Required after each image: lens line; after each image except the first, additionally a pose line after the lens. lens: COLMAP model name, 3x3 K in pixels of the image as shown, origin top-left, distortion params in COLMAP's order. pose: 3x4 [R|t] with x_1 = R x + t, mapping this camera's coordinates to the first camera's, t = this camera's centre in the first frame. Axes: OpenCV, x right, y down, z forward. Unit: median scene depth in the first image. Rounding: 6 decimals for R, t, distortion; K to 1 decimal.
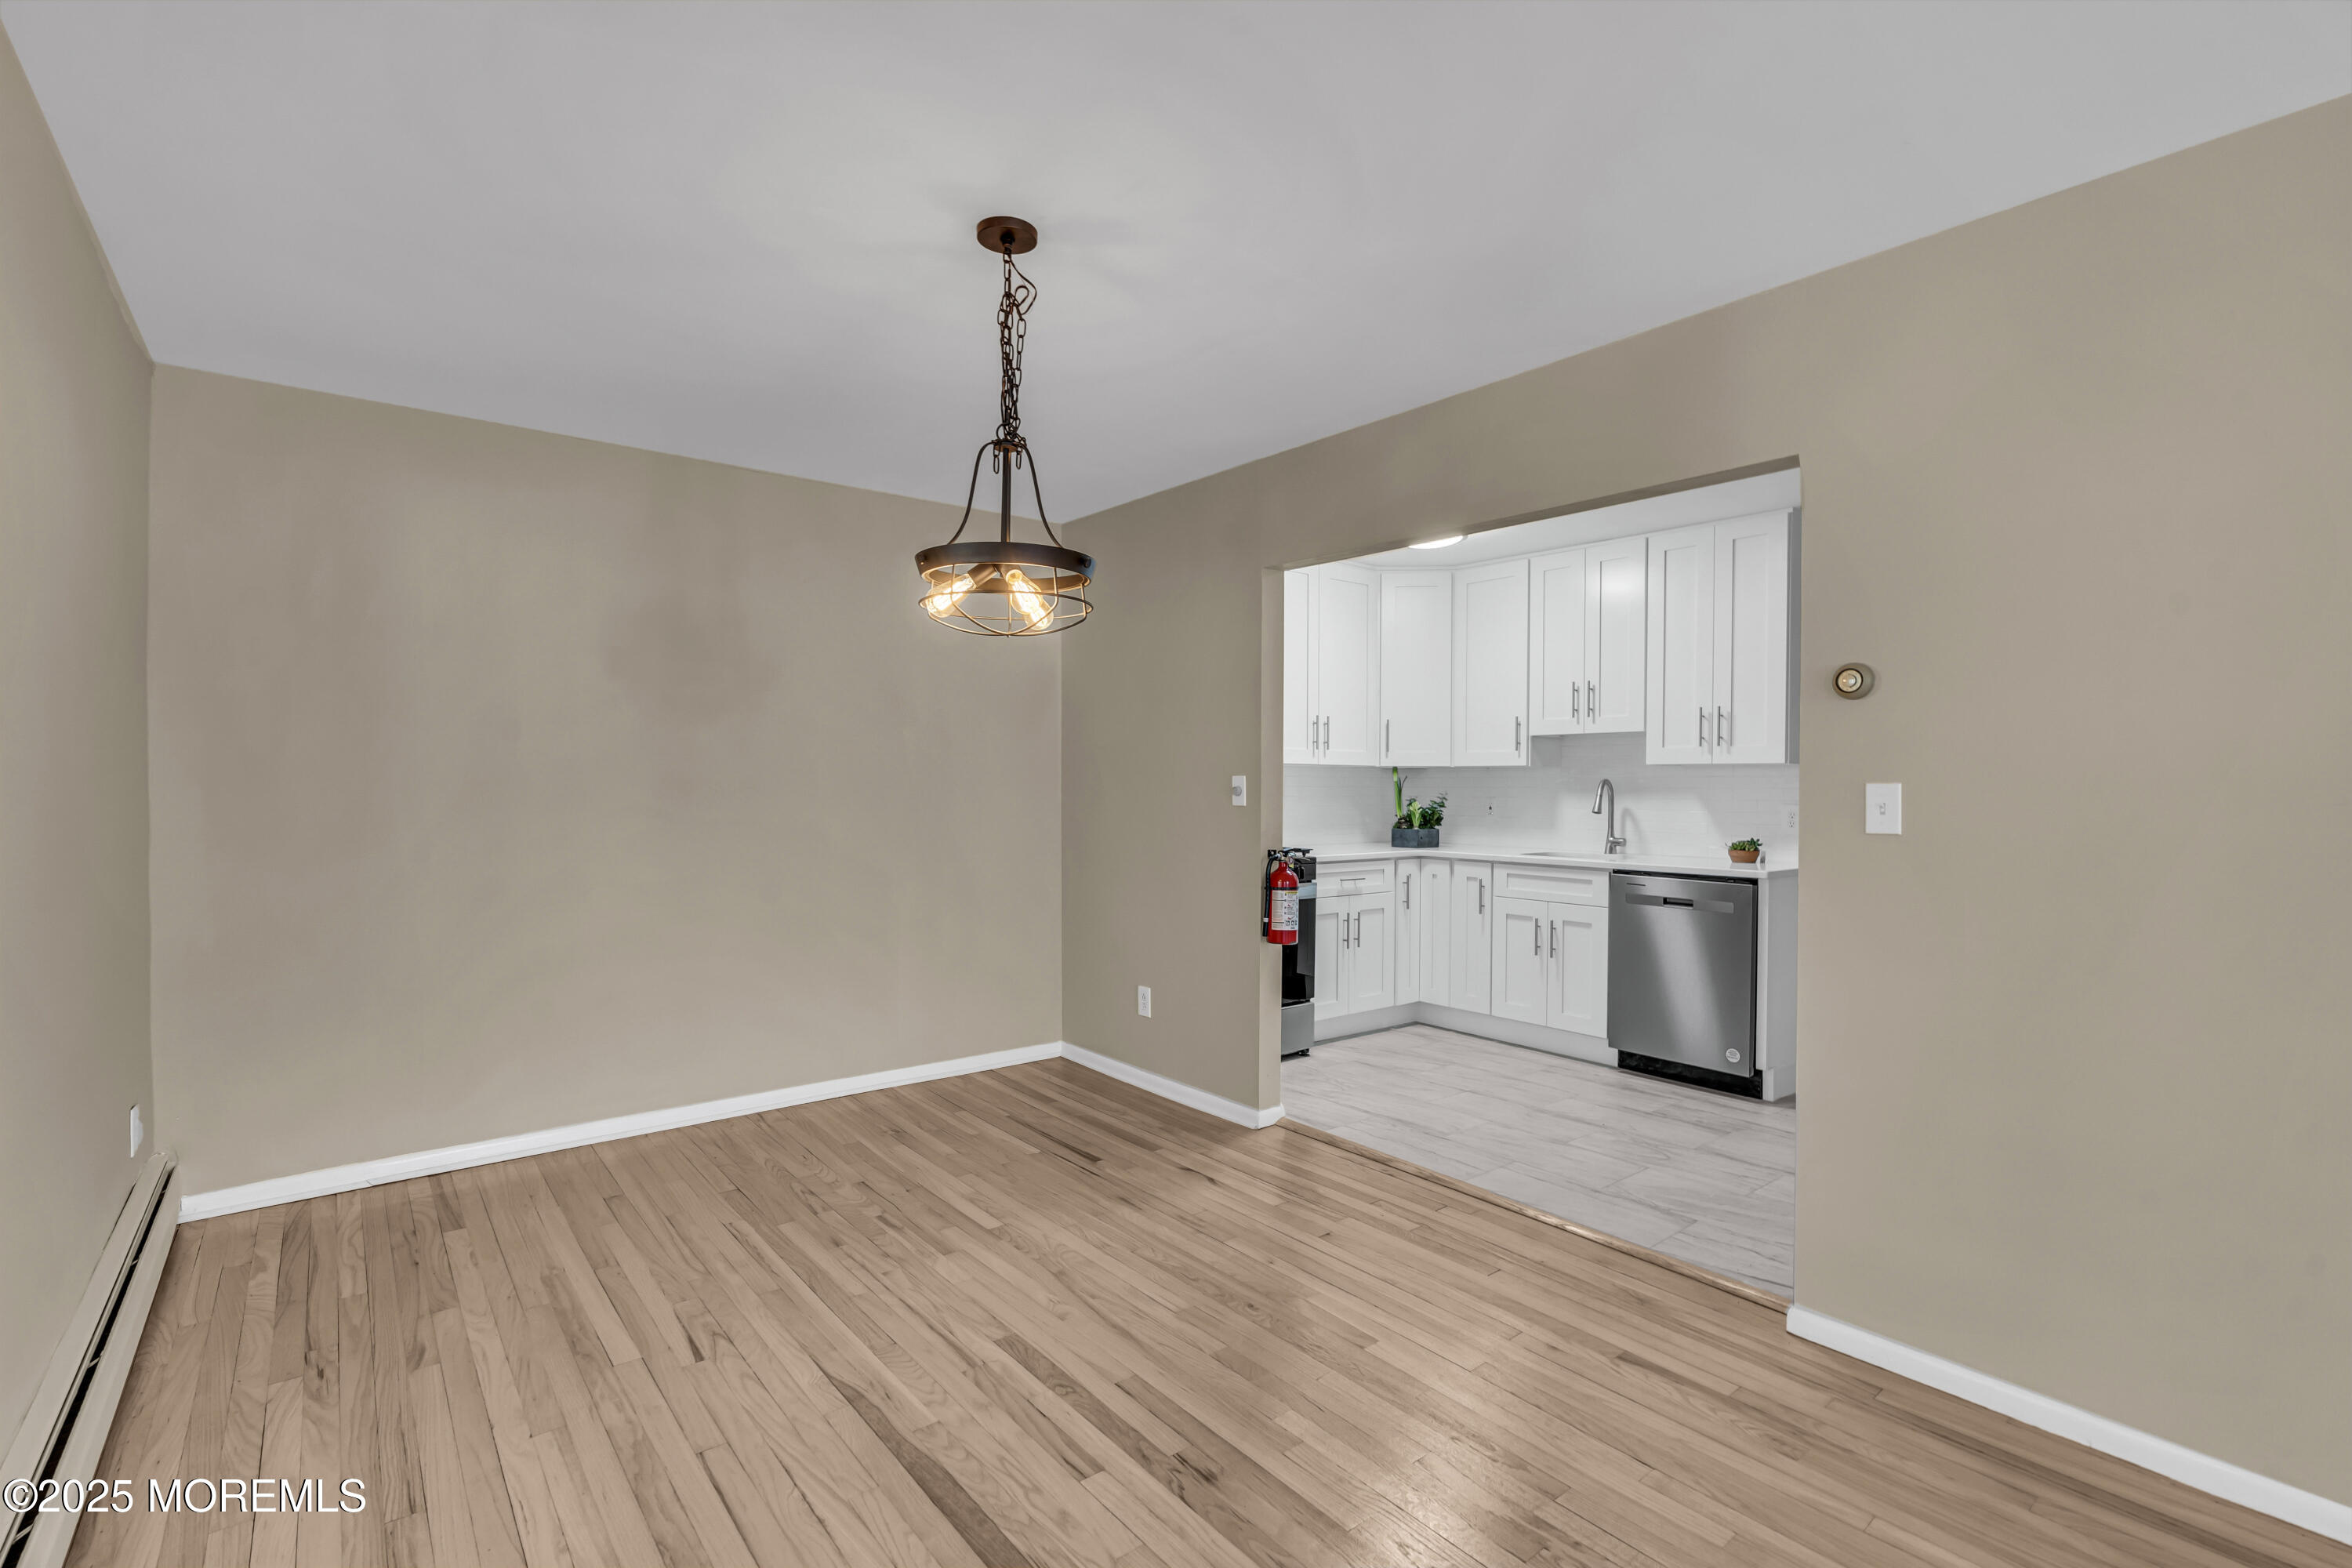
lens RADIAL K [[1058.6, 0, 1168.4], [0, 1058.6, 795.7], [0, 0, 1]] dist [-0.007149, 0.003712]
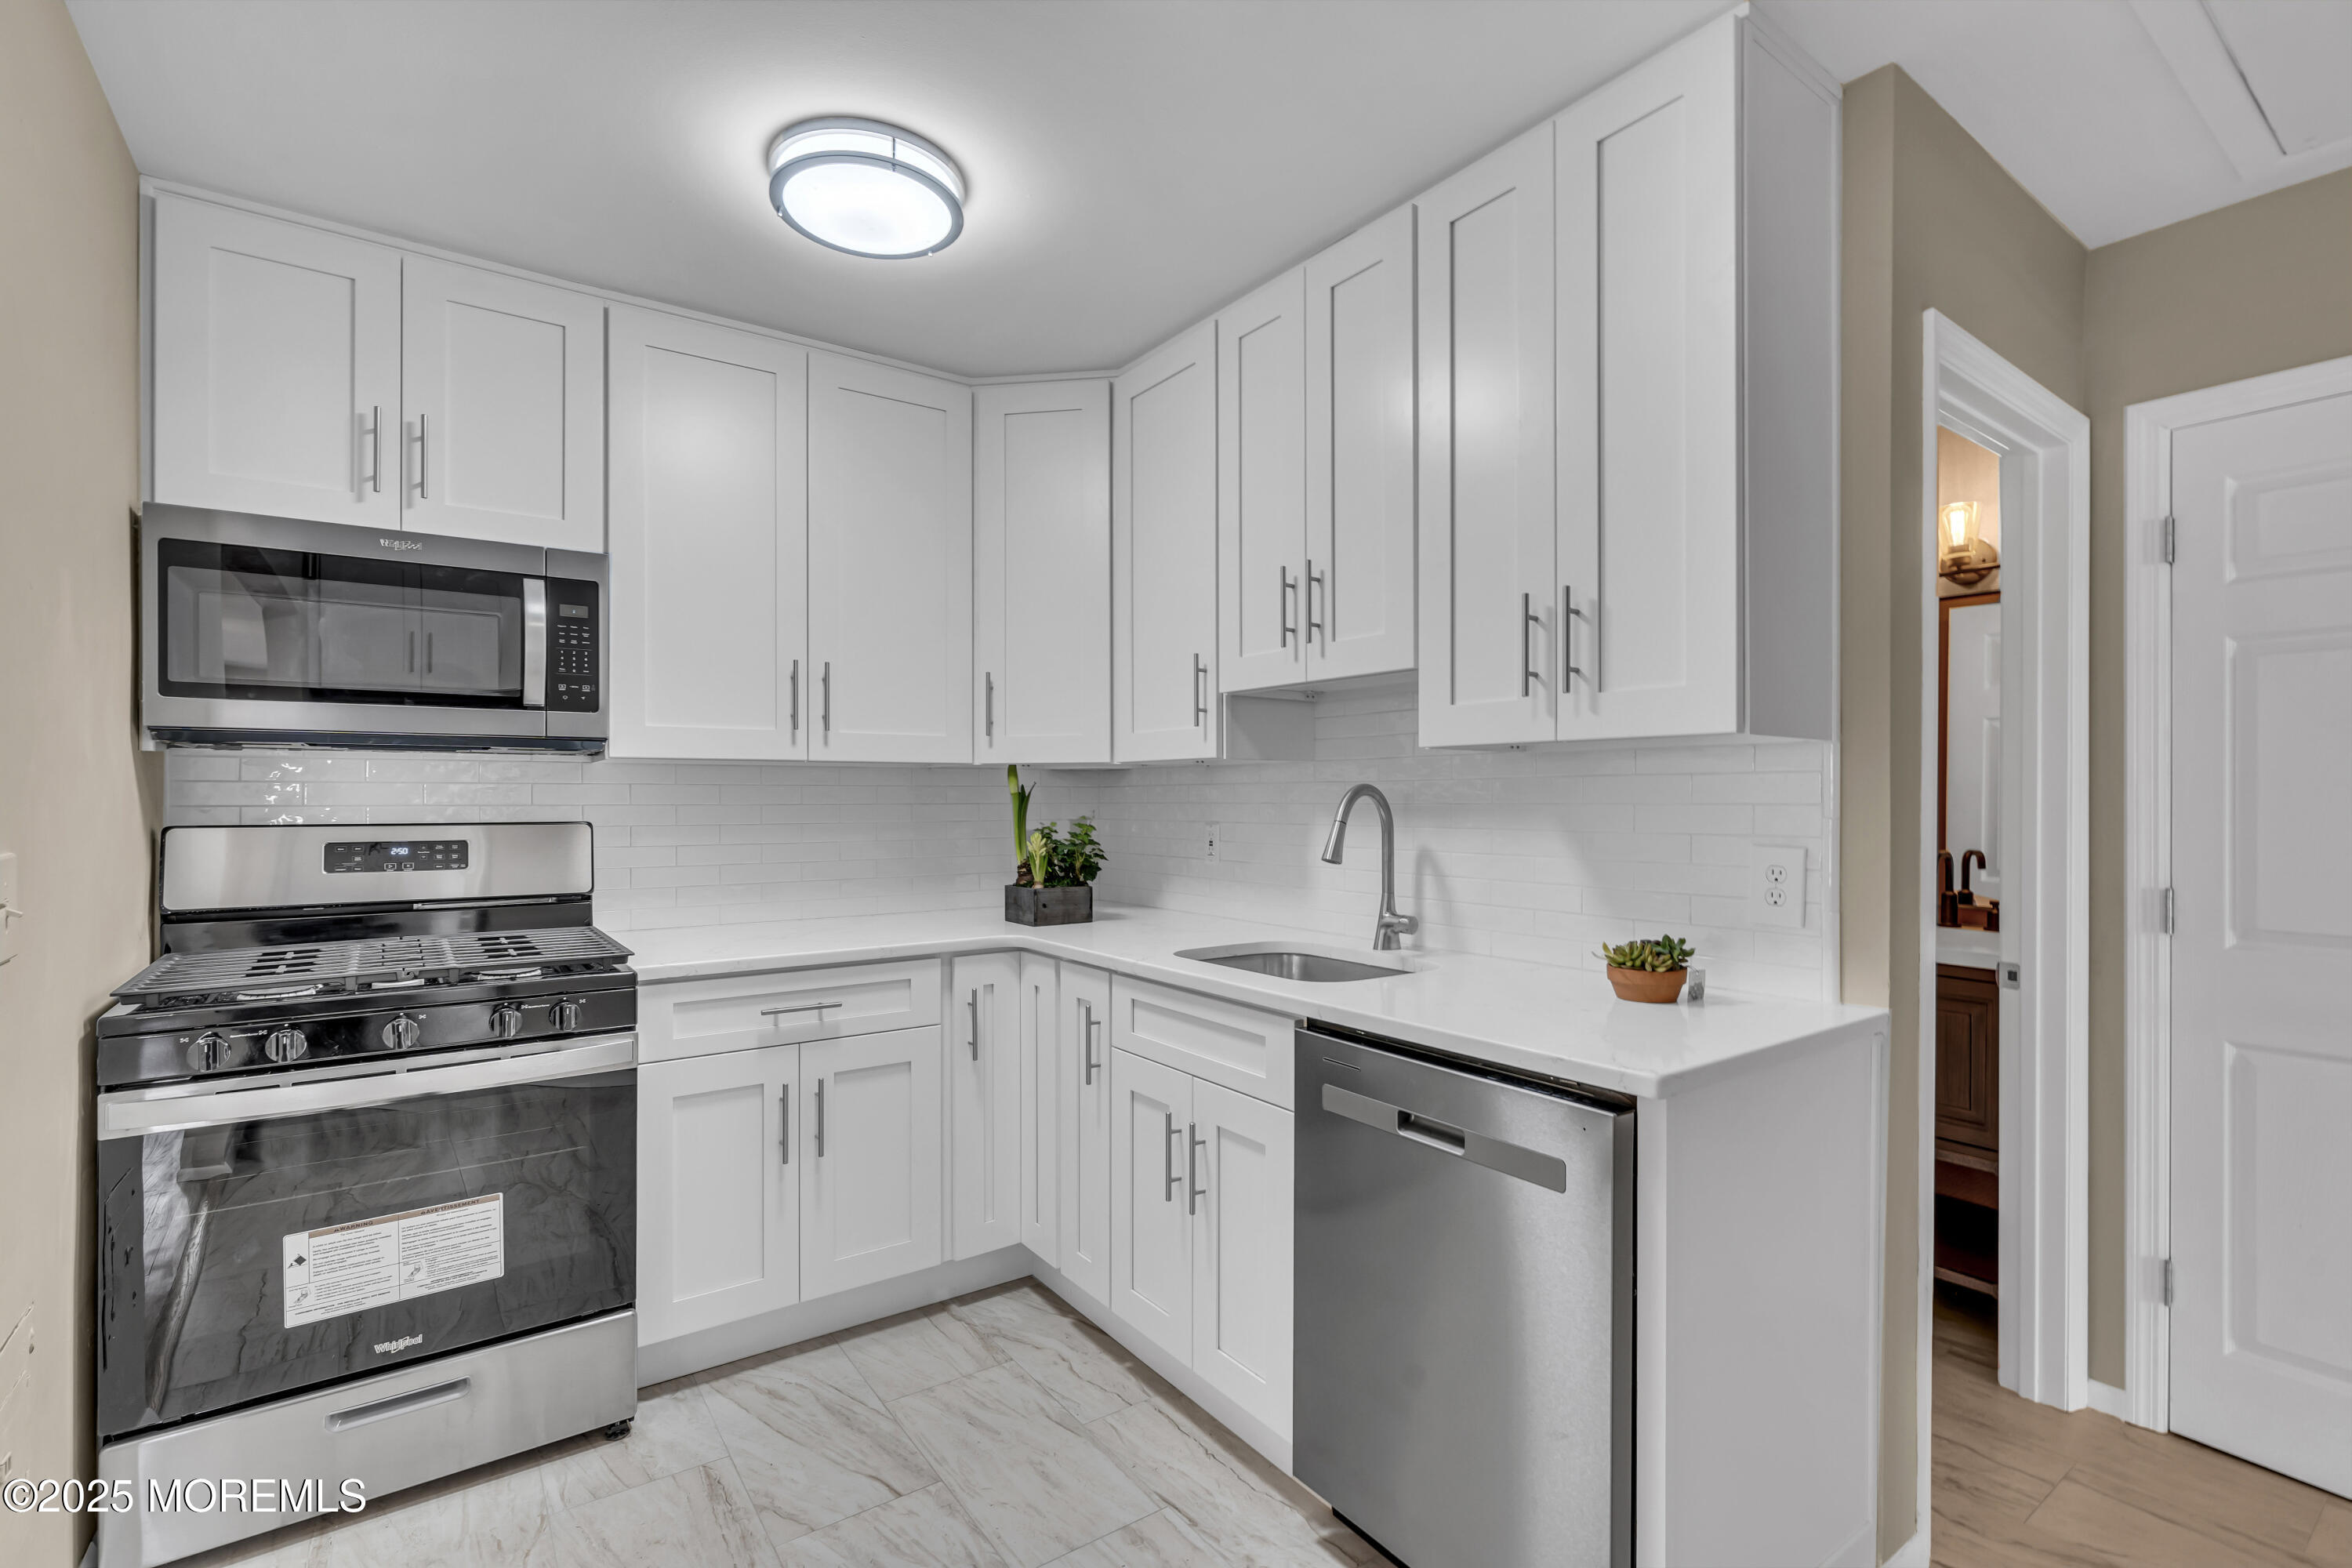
lens RADIAL K [[1058.6, 0, 1170.2], [0, 1058.6, 792.8], [0, 0, 1]] dist [-0.007149, 0.003712]
pose [[0.998207, -0.008243, -0.059280, 0.482481], [0.007464, 0.999883, -0.013352, -0.009068], [0.059384, 0.012886, 0.998152, 0.740385]]
